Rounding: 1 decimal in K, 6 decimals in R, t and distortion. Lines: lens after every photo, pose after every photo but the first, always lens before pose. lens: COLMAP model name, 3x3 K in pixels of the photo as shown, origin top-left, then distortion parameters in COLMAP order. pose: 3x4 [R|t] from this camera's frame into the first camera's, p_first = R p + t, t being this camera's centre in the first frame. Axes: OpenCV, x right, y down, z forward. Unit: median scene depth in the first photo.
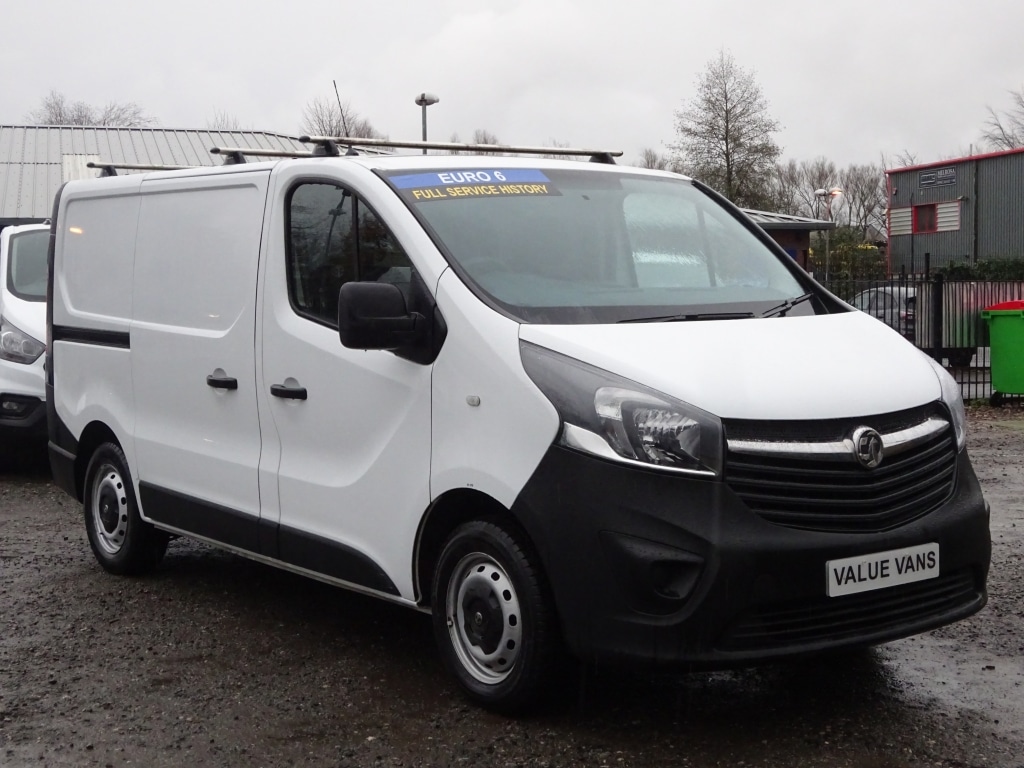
lens RADIAL K [[1487.3, 0, 538.9], [0, 1487.3, 382.3], [0, 0, 1]] dist [0.031211, -0.040310]
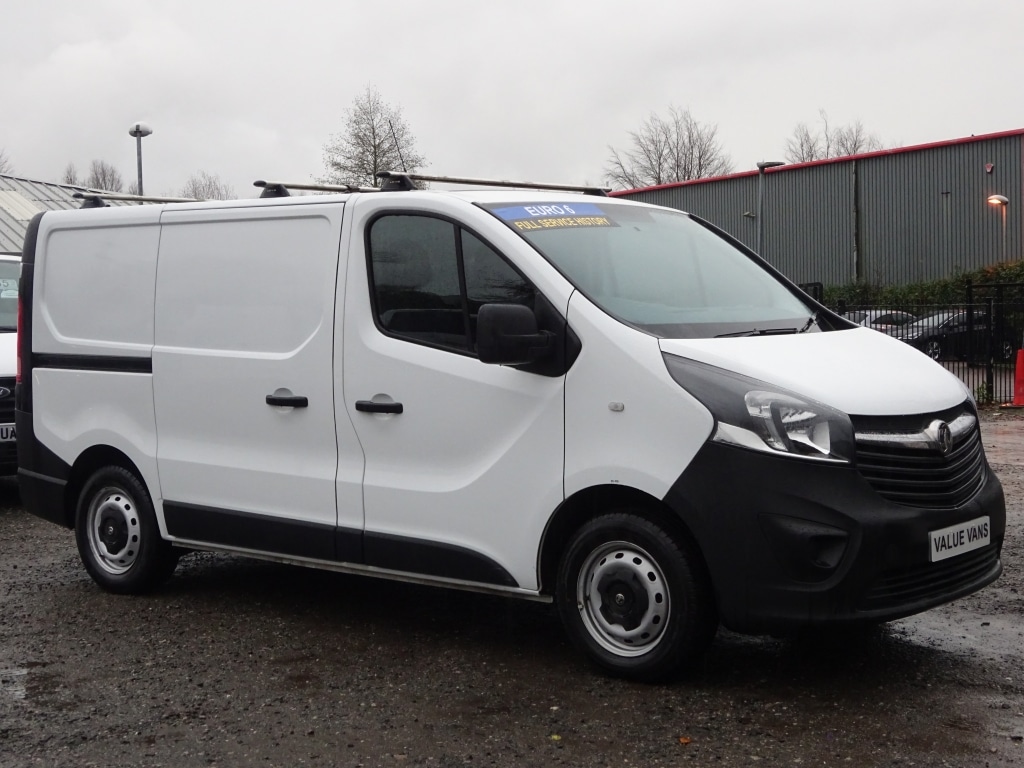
lens RADIAL K [[1474.6, 0, 512.0], [0, 1474.6, 384.0], [0, 0, 1]] dist [0.010351, 0.019820]
pose [[0.974414, -0.019588, 0.223907, -0.341103], [0.024047, 0.999563, -0.017204, 0.011388], [-0.223472, 0.022148, 0.974459, -0.072635]]
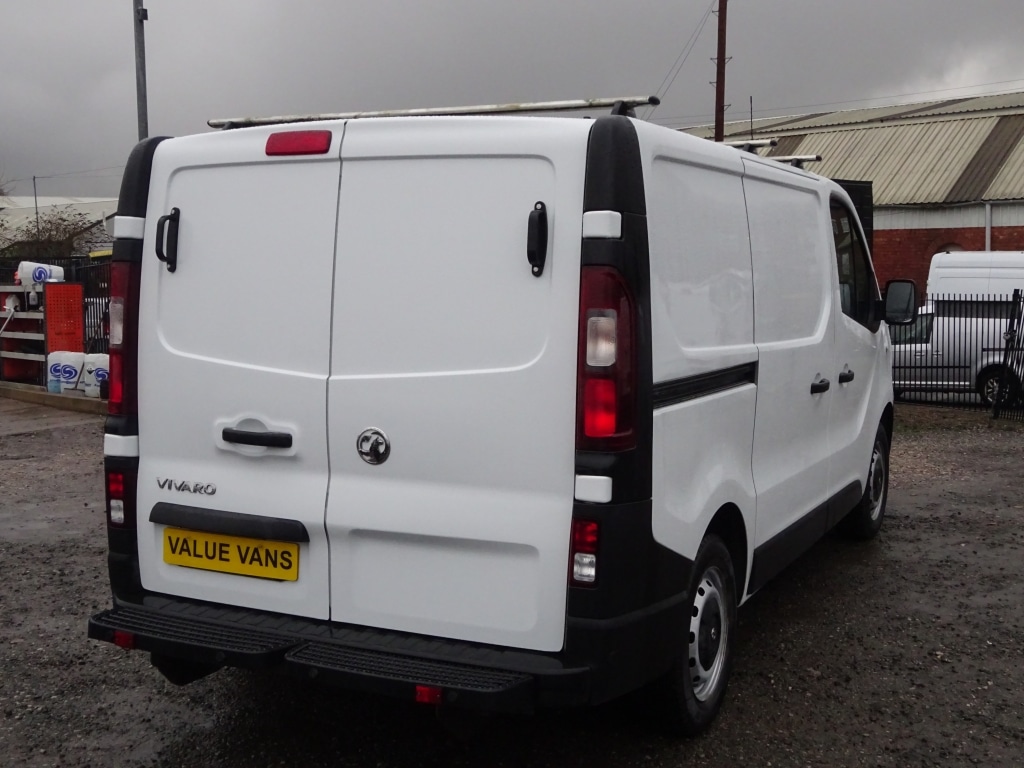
lens RADIAL K [[1250.8, 0, 512.0], [0, 1250.8, 384.0], [0, 0, 1]] dist [0.025680, 0.054236]
pose [[-0.423988, -0.086628, 0.901515, -1.041201], [0.069734, 0.989337, 0.127864, -0.145902], [-0.902979, 0.117079, -0.413426, 1.802116]]
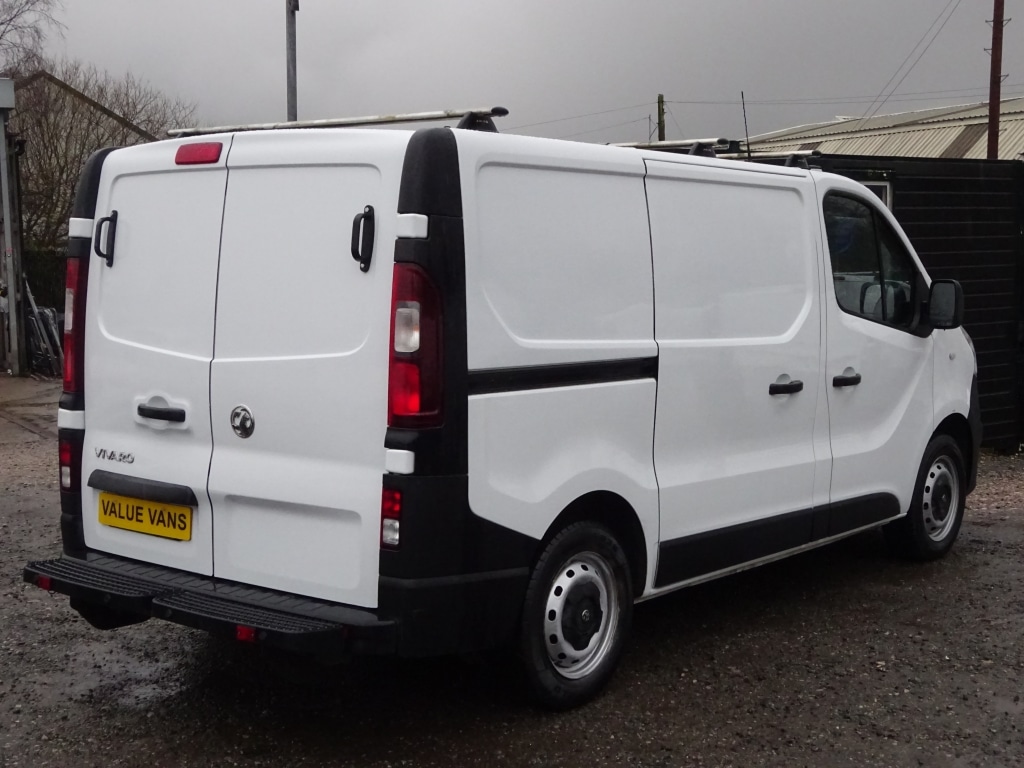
lens RADIAL K [[1474.6, 0, 512.0], [0, 1474.6, 384.0], [0, 0, 1]] dist [0.010351, 0.019820]
pose [[-0.215186, -0.082261, 0.973102, -1.316515], [0.070909, 0.992500, 0.099581, -0.131834], [-0.973995, 0.090431, -0.207739, 1.615893]]
